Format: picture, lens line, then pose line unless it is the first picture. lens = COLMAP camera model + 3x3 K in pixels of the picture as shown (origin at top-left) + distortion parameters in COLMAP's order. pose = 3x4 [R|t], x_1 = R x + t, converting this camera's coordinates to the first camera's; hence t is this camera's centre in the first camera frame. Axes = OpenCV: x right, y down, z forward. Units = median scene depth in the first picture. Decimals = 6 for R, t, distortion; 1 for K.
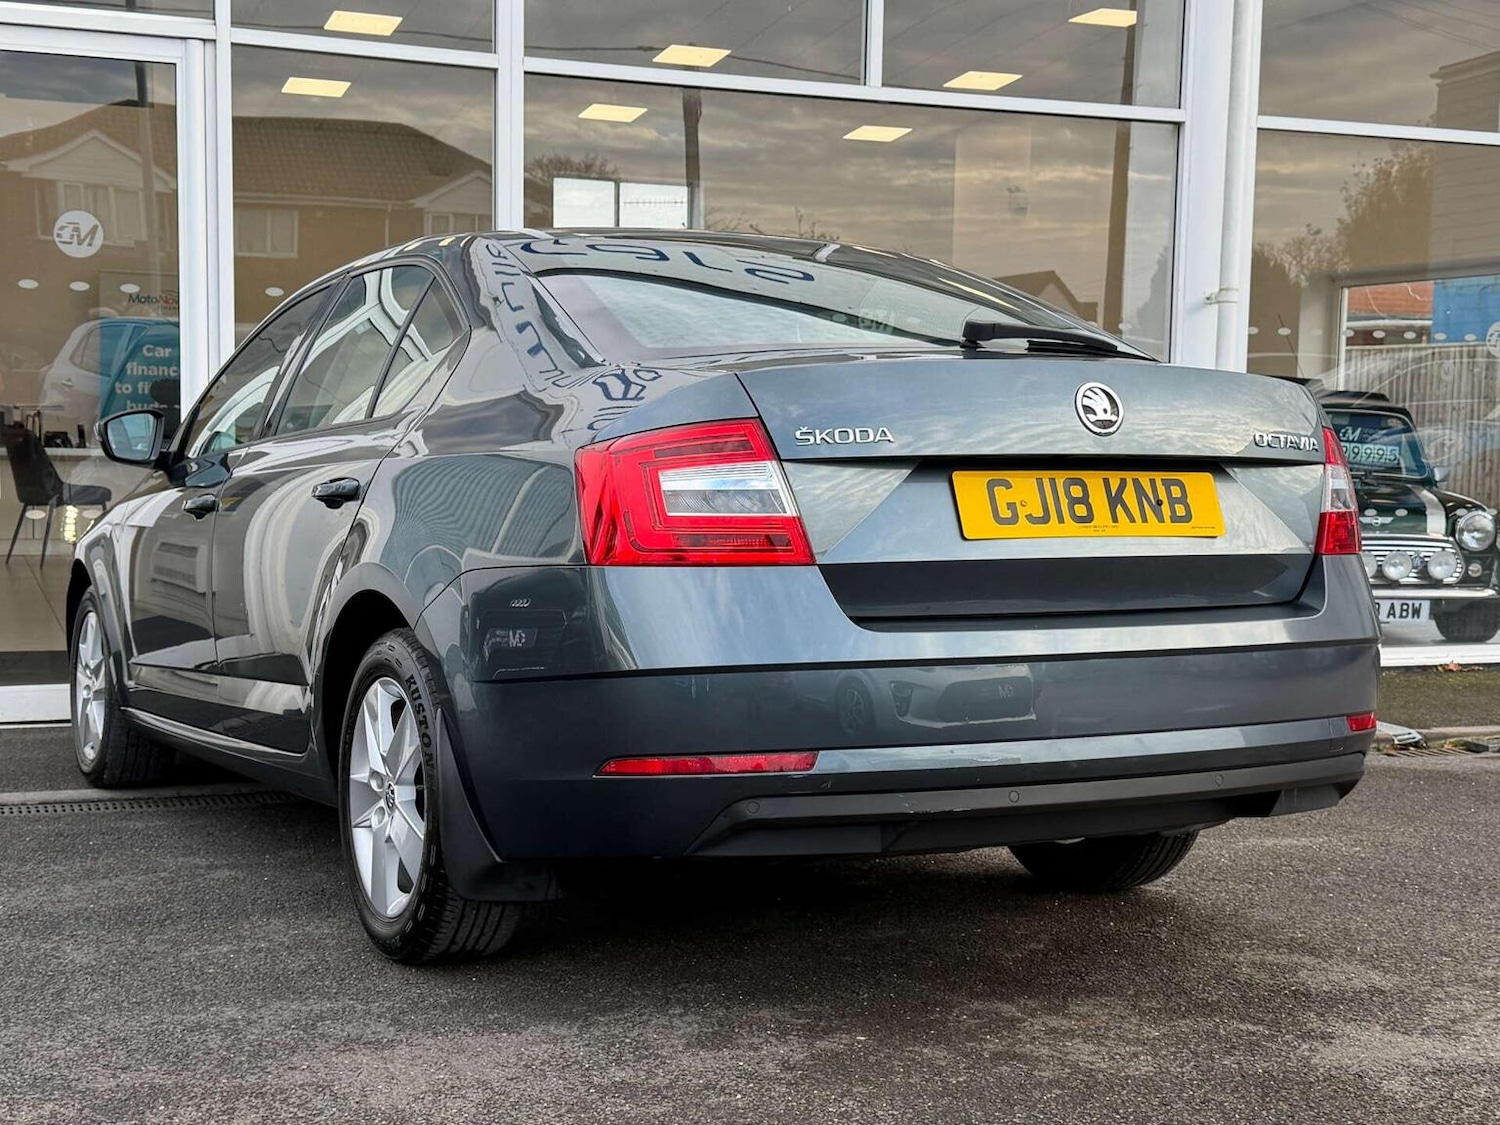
lens RADIAL K [[2044.4, 0, 750.0], [0, 2044.4, 562.5], [0, 0, 1]] dist [0.187315, -0.392799]
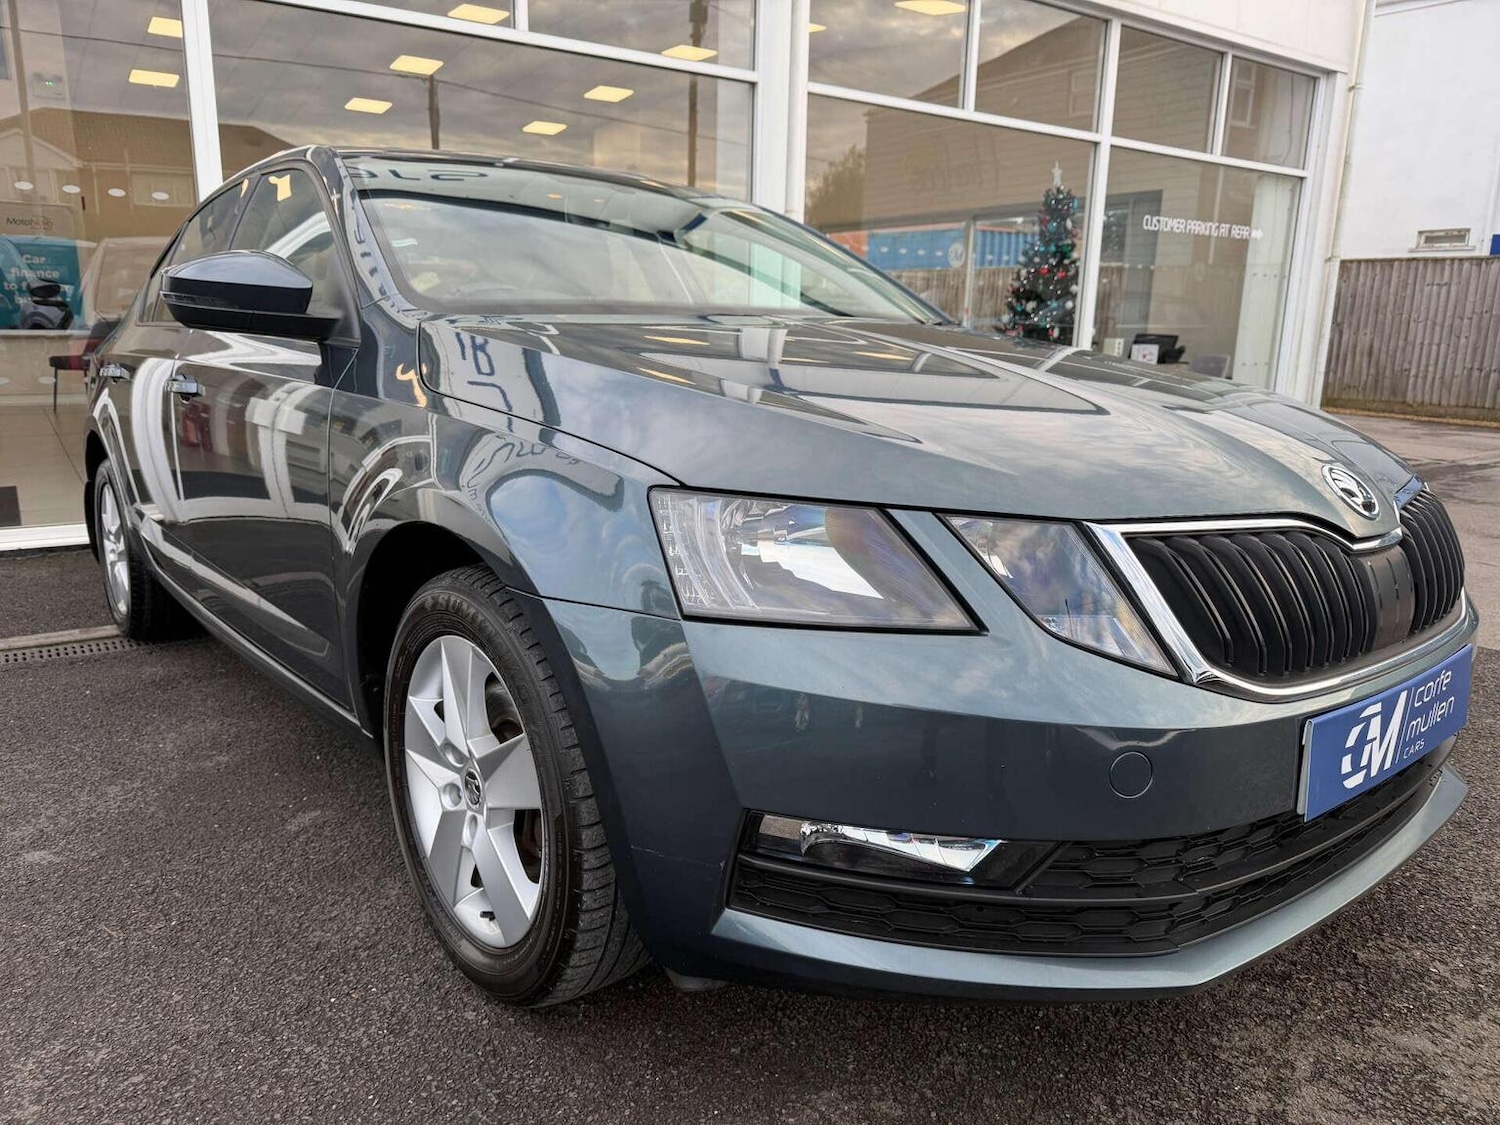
lens RADIAL K [[1061.4, 0, 743.7], [0, 1061.4, 576.4], [0, 0, 1]] dist [0.003818, -0.004725]
pose [[0.973568, -0.051115, 0.222603, 0.071460], [0.012229, 0.984904, 0.172671, -0.032358], [-0.228068, -0.165384, 0.959496, 0.675838]]
